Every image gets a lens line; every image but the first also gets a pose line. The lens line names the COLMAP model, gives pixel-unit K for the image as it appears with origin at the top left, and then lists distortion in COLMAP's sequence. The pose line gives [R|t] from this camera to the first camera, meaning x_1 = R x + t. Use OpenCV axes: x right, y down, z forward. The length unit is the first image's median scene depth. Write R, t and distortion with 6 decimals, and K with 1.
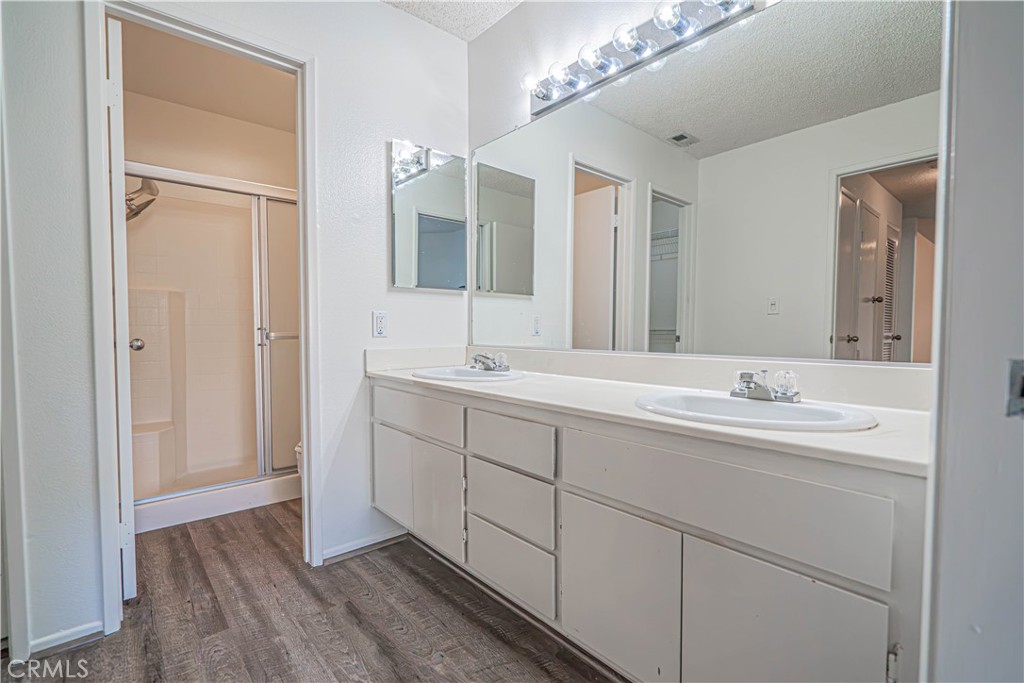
lens RADIAL K [[475.5, 0, 516.6], [0, 475.5, 344.2], [0, 0, 1]] dist [-0.002206, 0.000446]
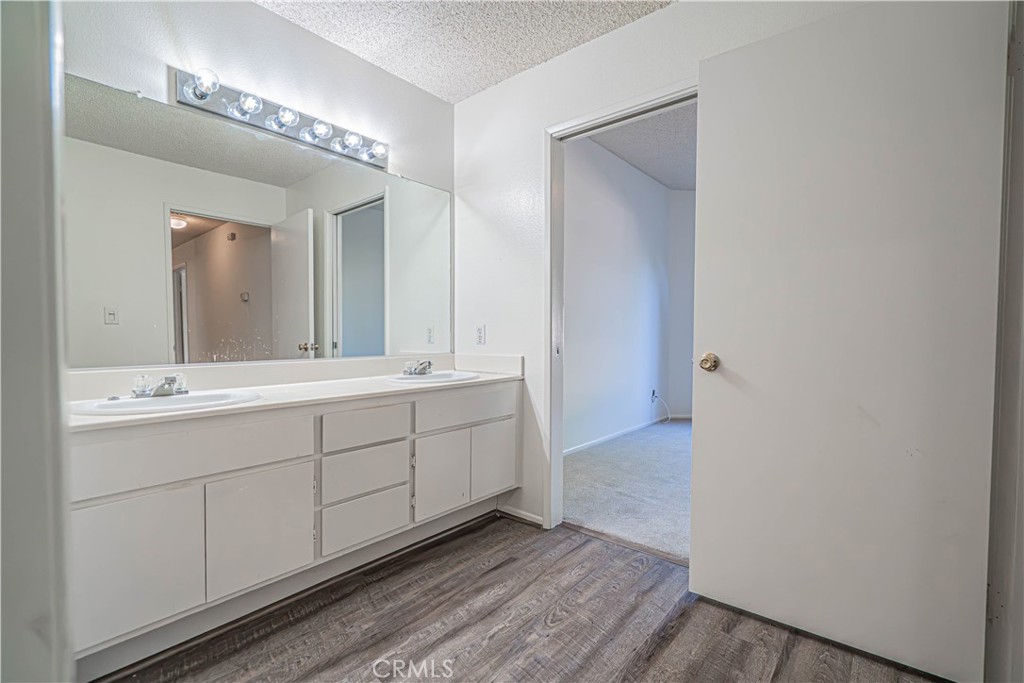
lens RADIAL K [[475.5, 0, 516.6], [0, 475.5, 344.2], [0, 0, 1]] dist [-0.002206, 0.000446]
pose [[-0.165237, -0.031435, 0.985753, -1.240352], [0.033539, 0.998735, 0.037470, -0.060471], [-0.985683, 0.039252, -0.163974, 0.702587]]
